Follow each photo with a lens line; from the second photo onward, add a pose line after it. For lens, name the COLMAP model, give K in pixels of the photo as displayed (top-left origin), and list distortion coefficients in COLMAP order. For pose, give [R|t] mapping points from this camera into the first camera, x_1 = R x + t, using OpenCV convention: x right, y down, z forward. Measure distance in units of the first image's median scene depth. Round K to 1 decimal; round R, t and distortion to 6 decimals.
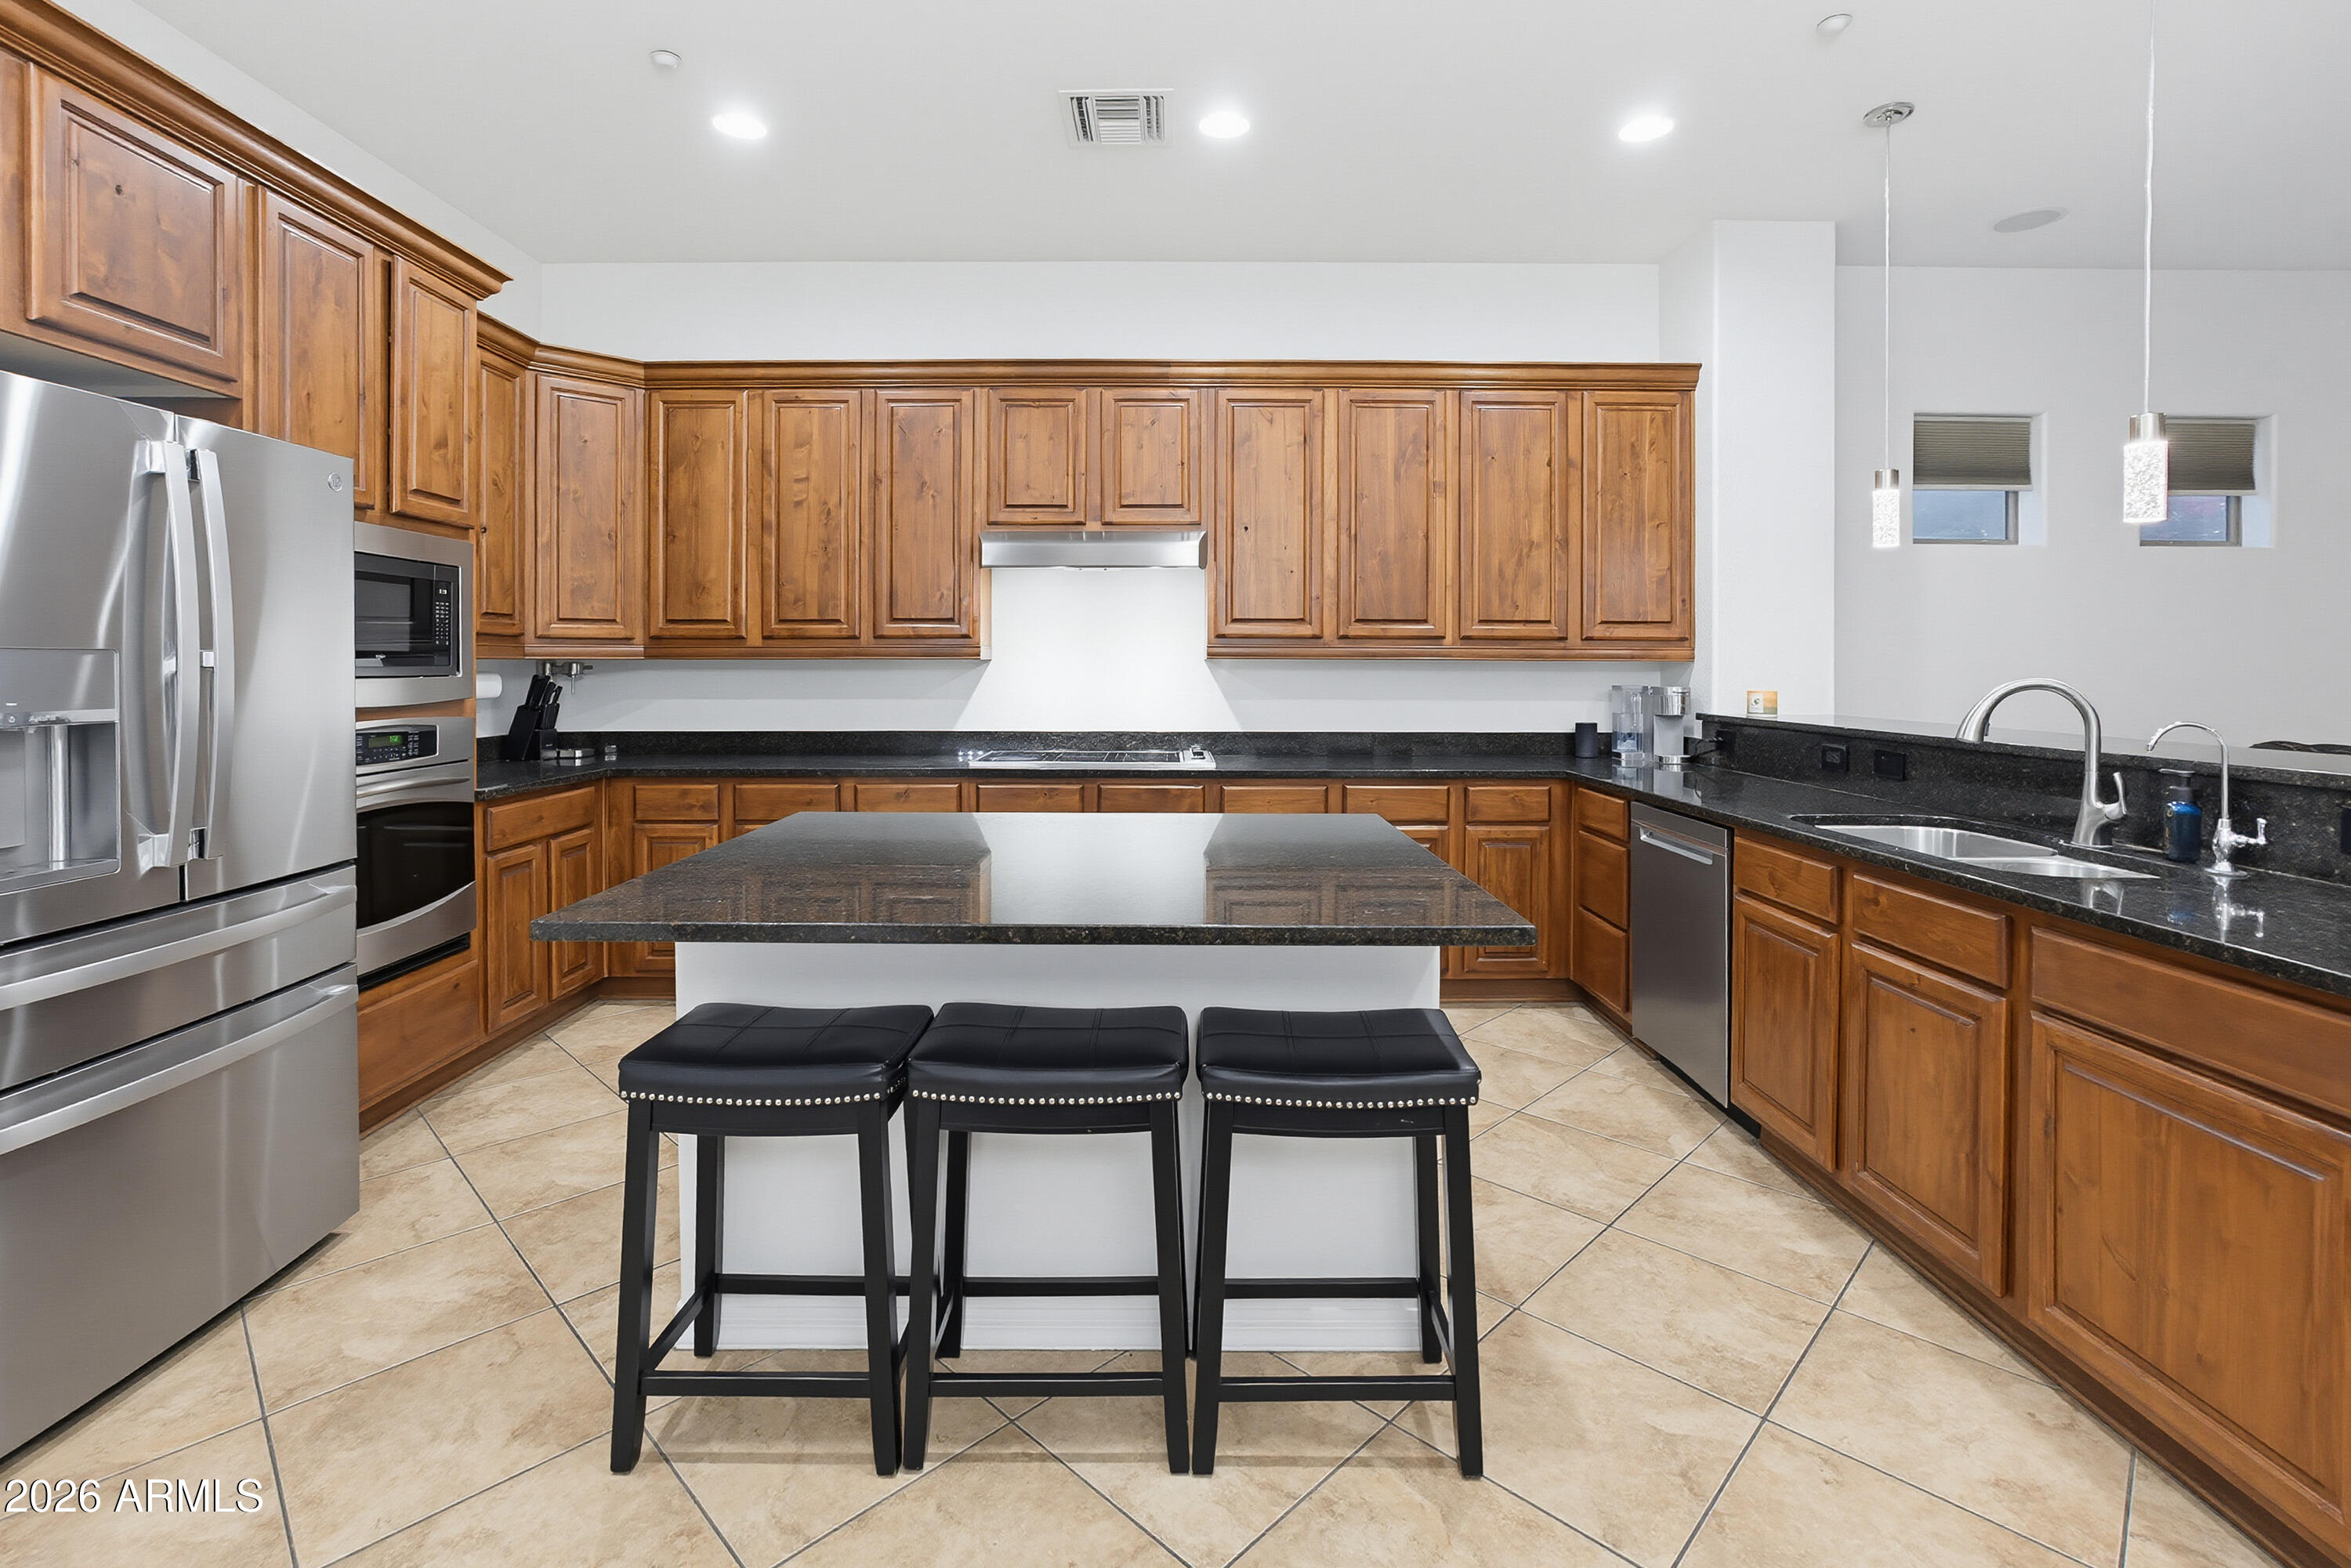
lens RADIAL K [[1088.0, 0, 1163.5], [0, 1088.0, 672.3], [0, 0, 1]] dist [-0.032722, 0.011889]
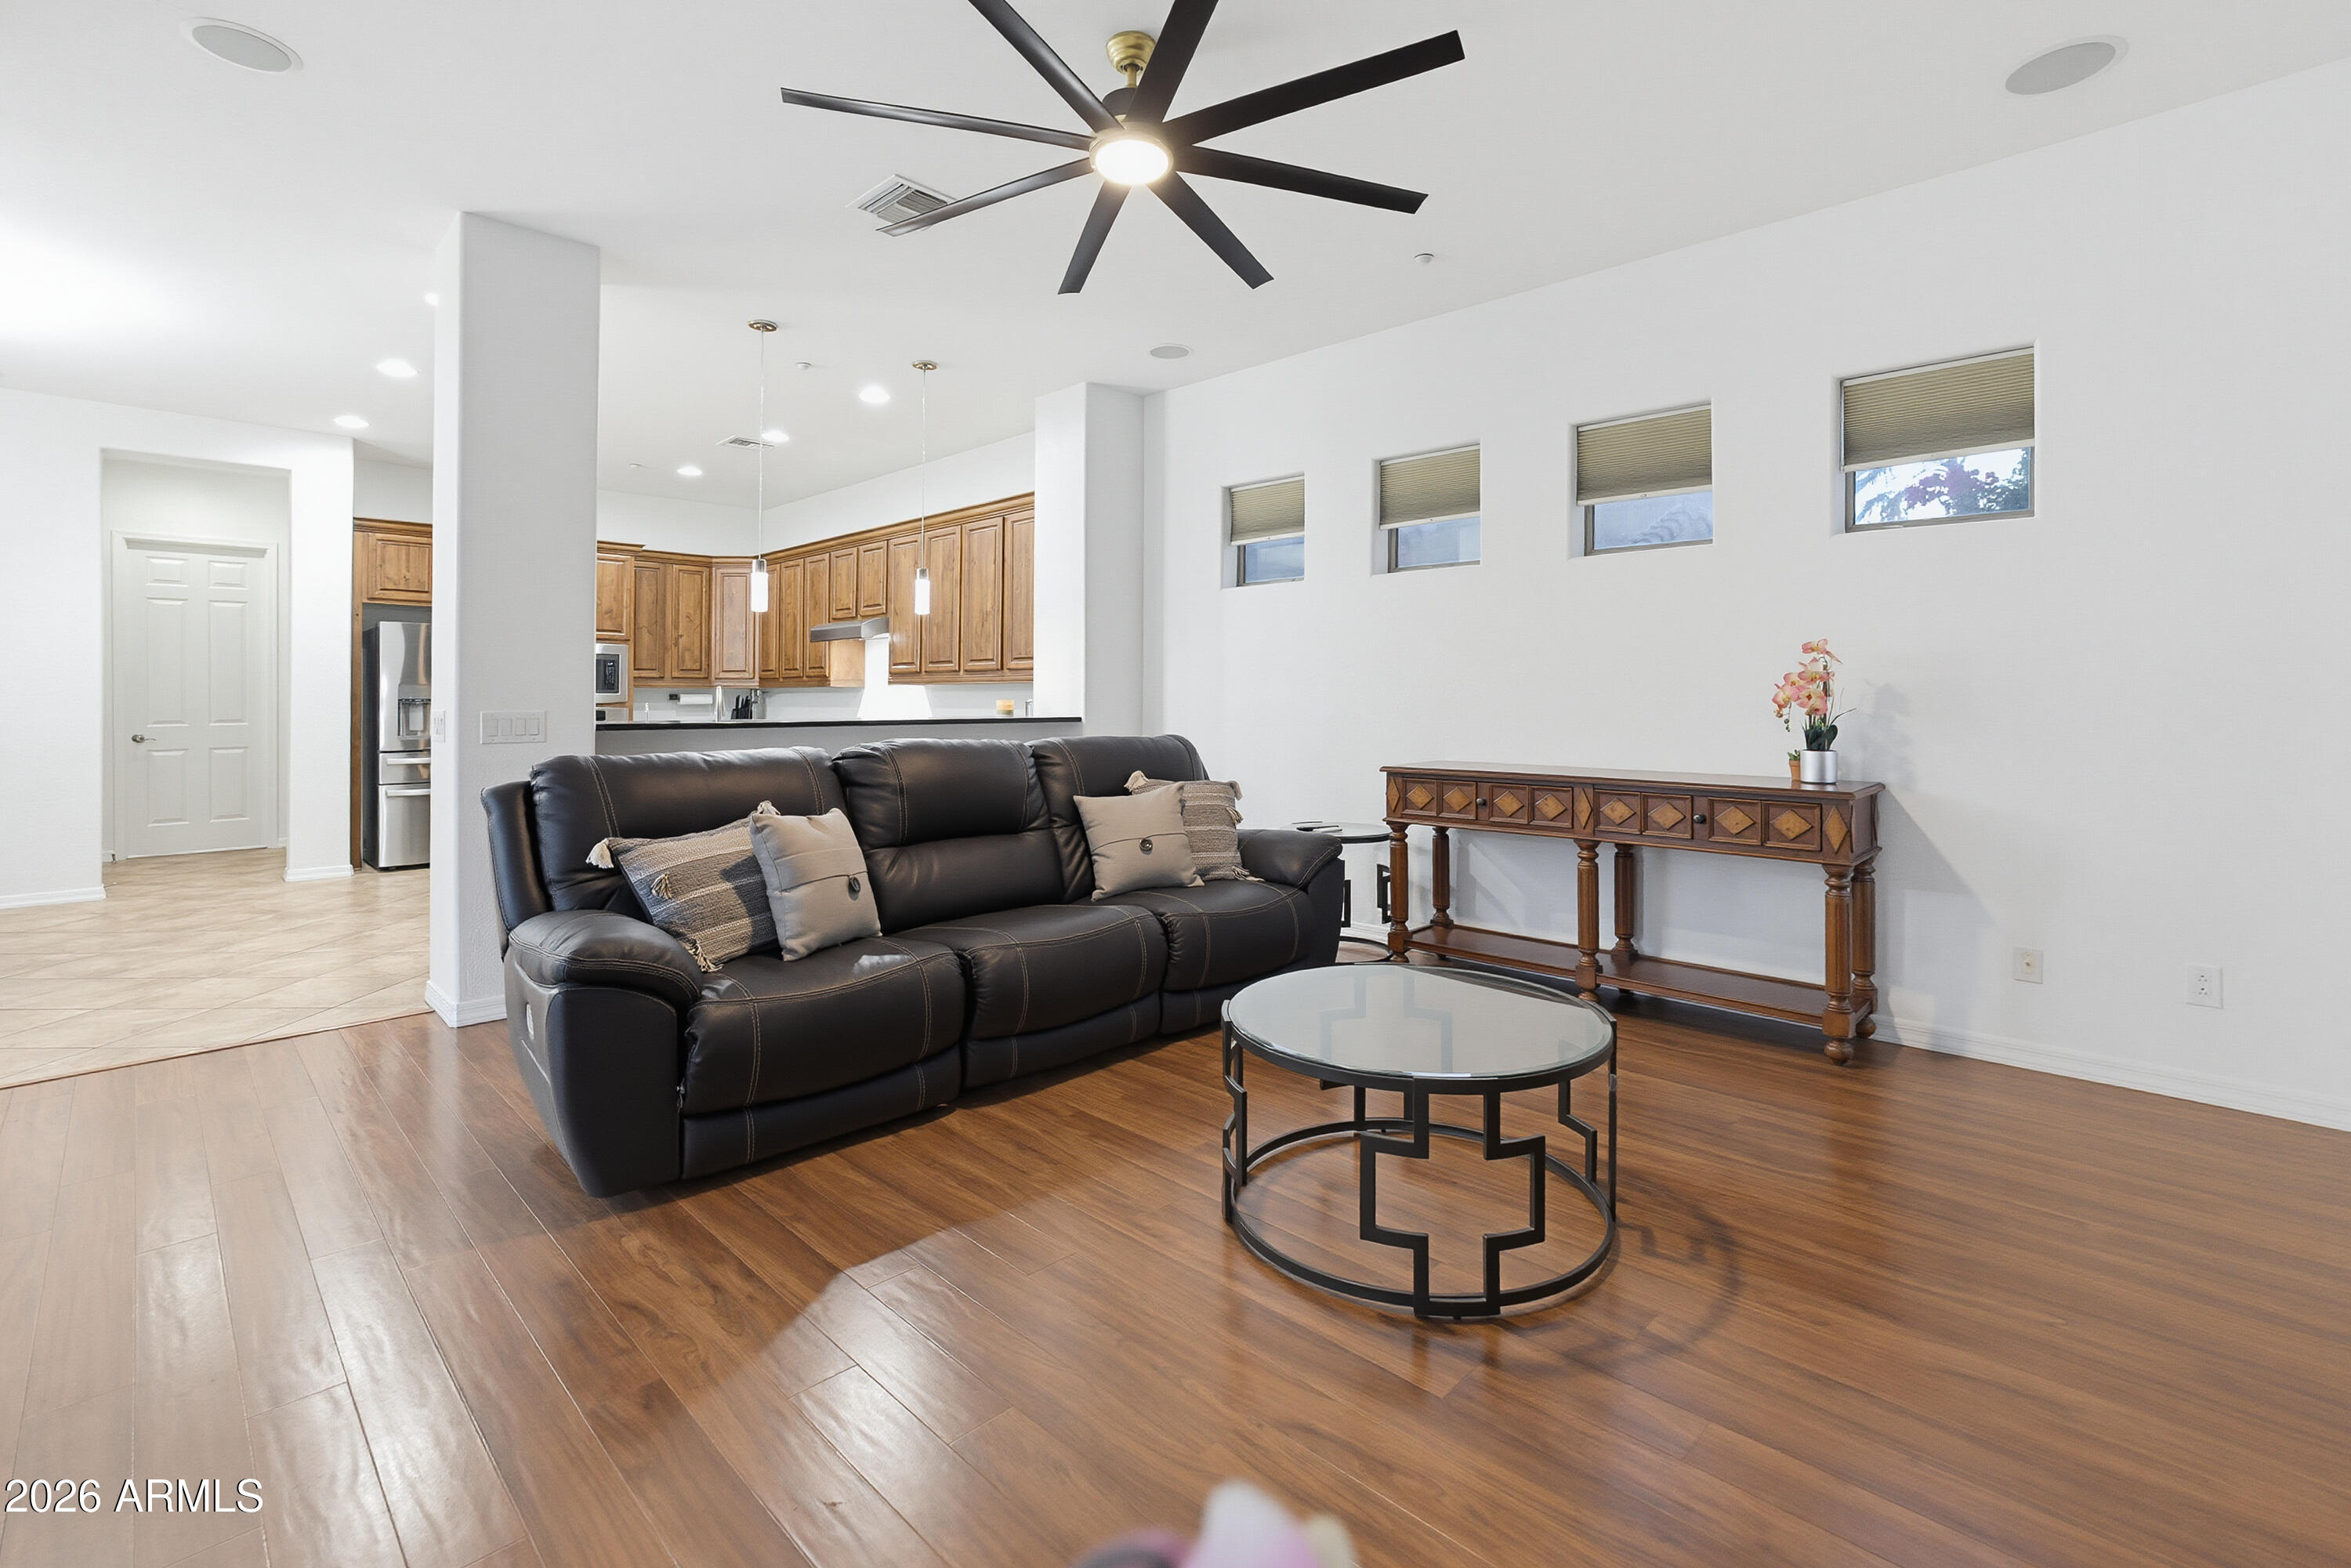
lens RADIAL K [[1088.0, 0, 1191.9], [0, 1088.0, 690.3], [0, 0, 1]] dist [-0.032722, 0.011889]
pose [[0.712007, -0.006663, -0.702141, 1.737504], [0.001000, 0.999964, -0.008475, 0.013400], [0.702171, 0.005332, 0.711988, 0.044536]]
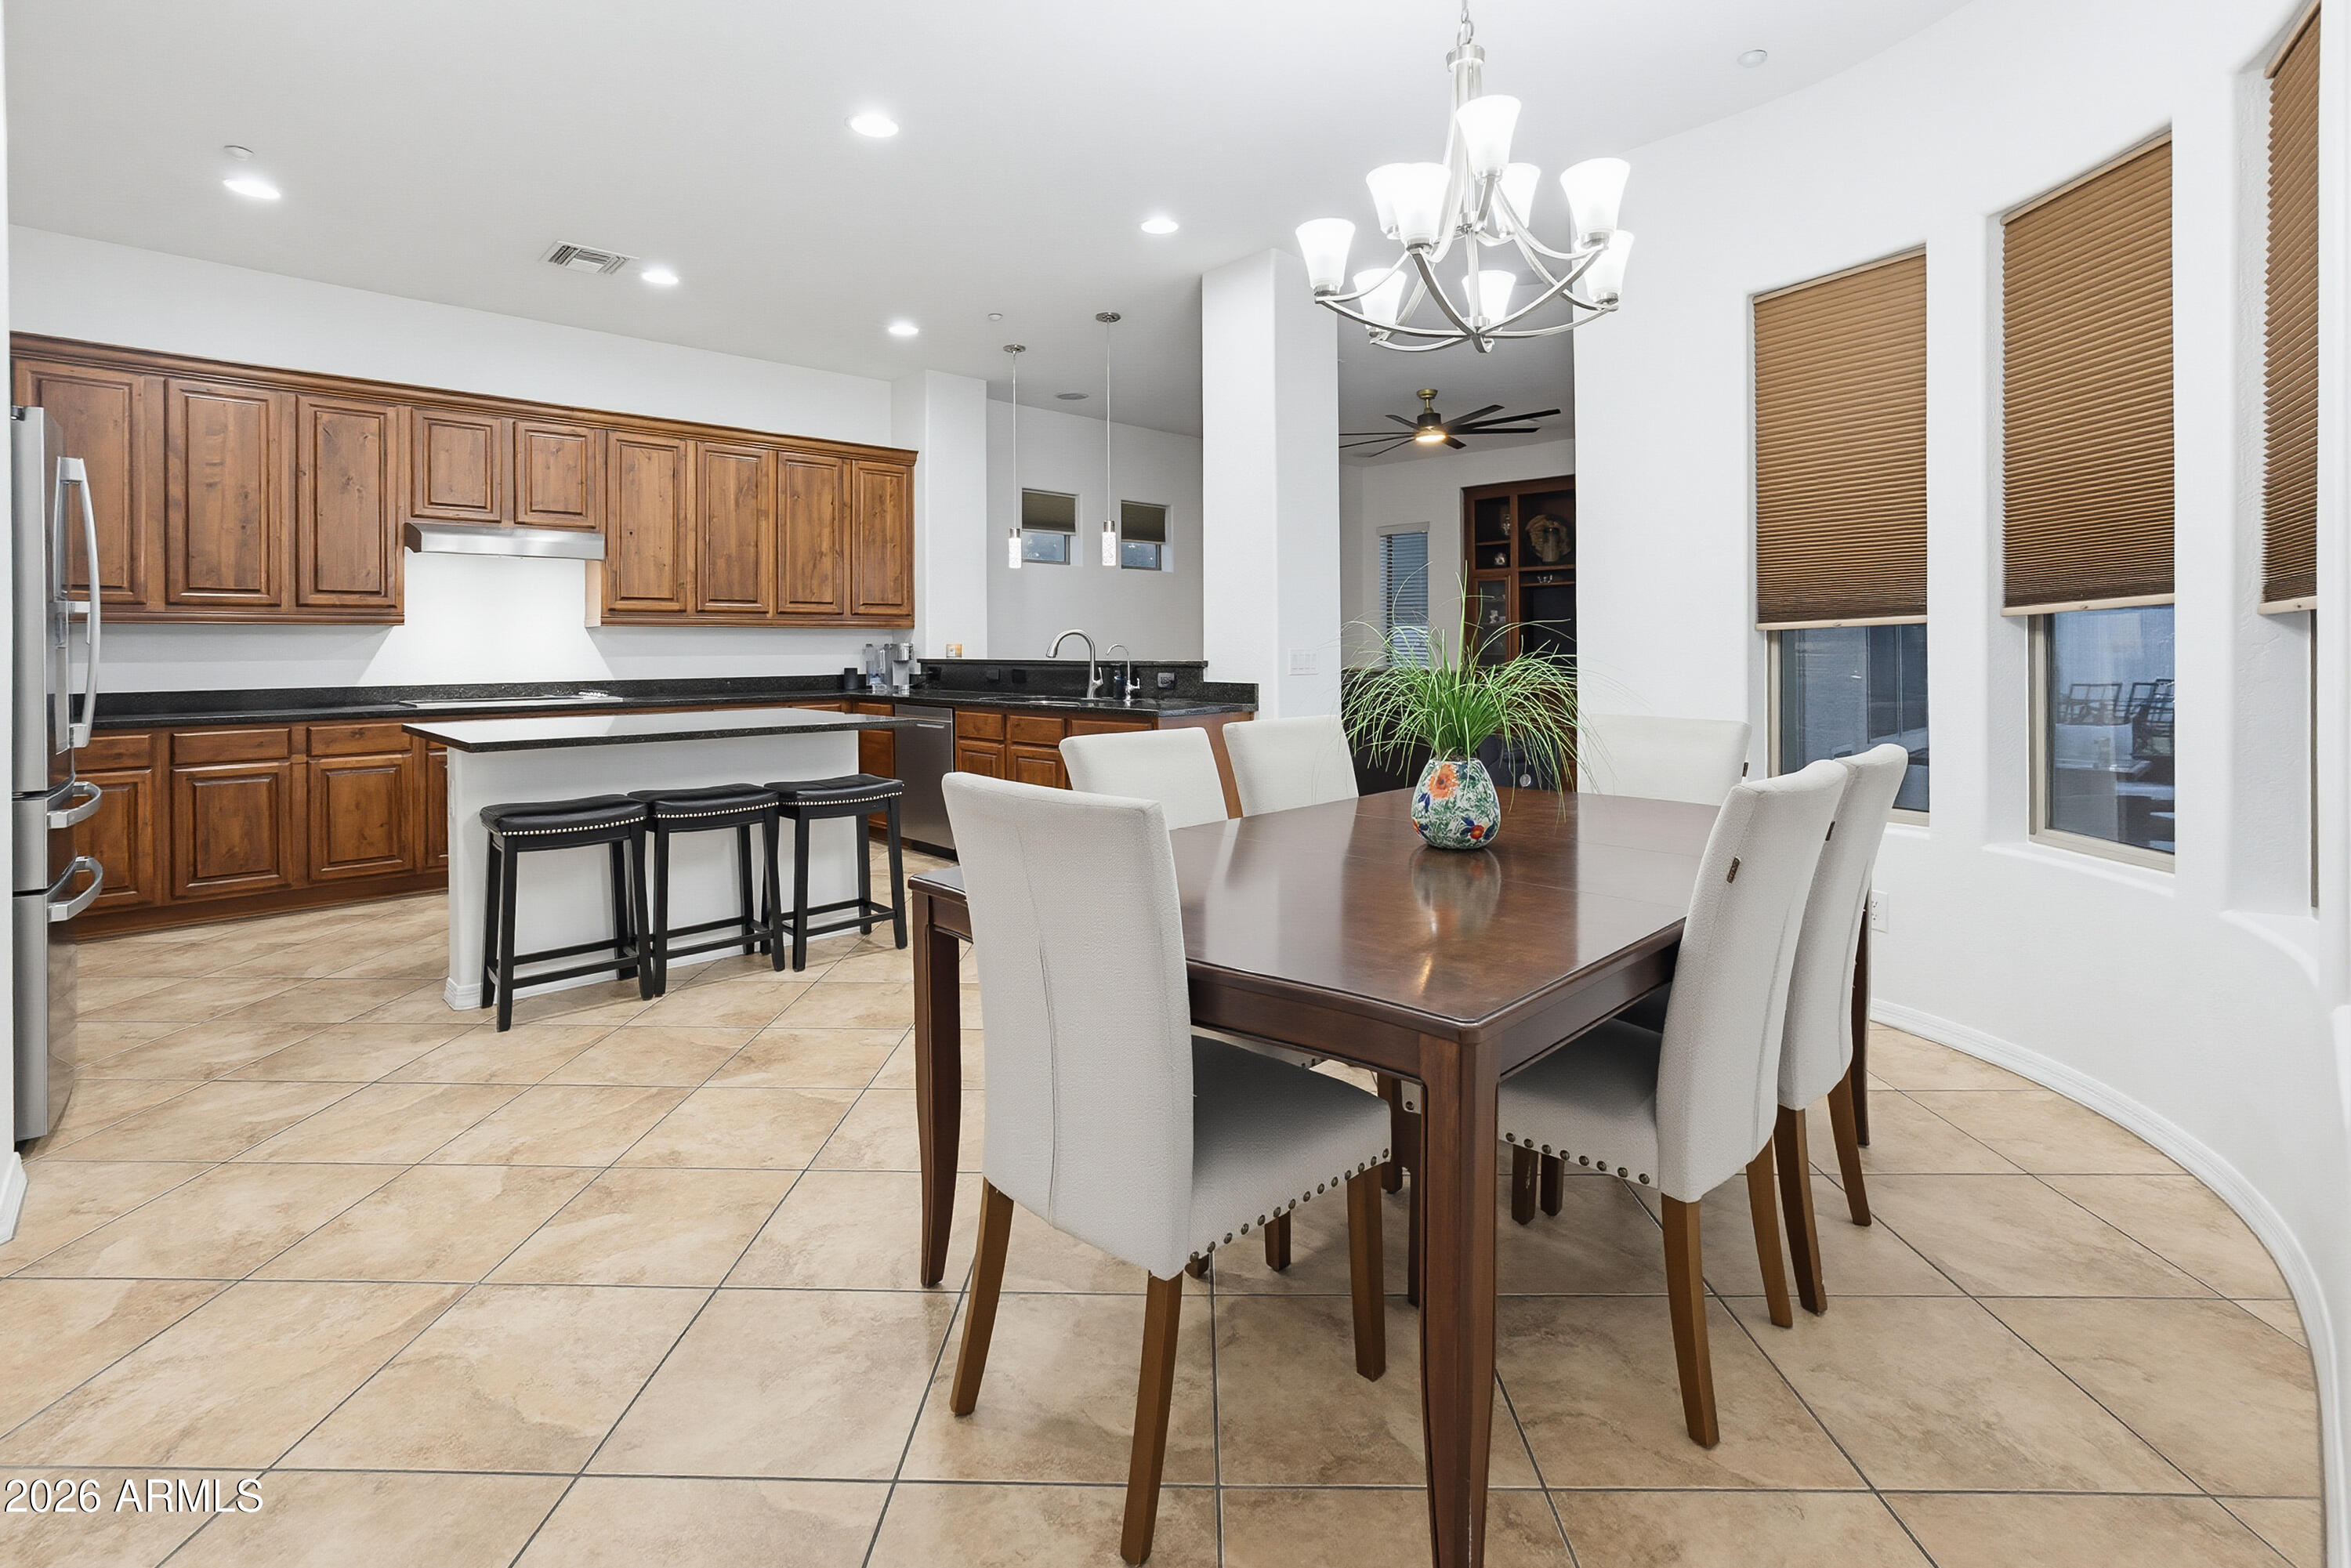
lens RADIAL K [[1088.0, 0, 1162.1], [0, 1088.0, 650.3], [0, 0, 1]] dist [-0.032722, 0.011889]
pose [[0.730581, -0.008892, 0.682768, -0.380321], [0.013319, 0.999911, -0.001230, 0.031198], [-0.682696, 0.009993, 0.730634, -0.494836]]
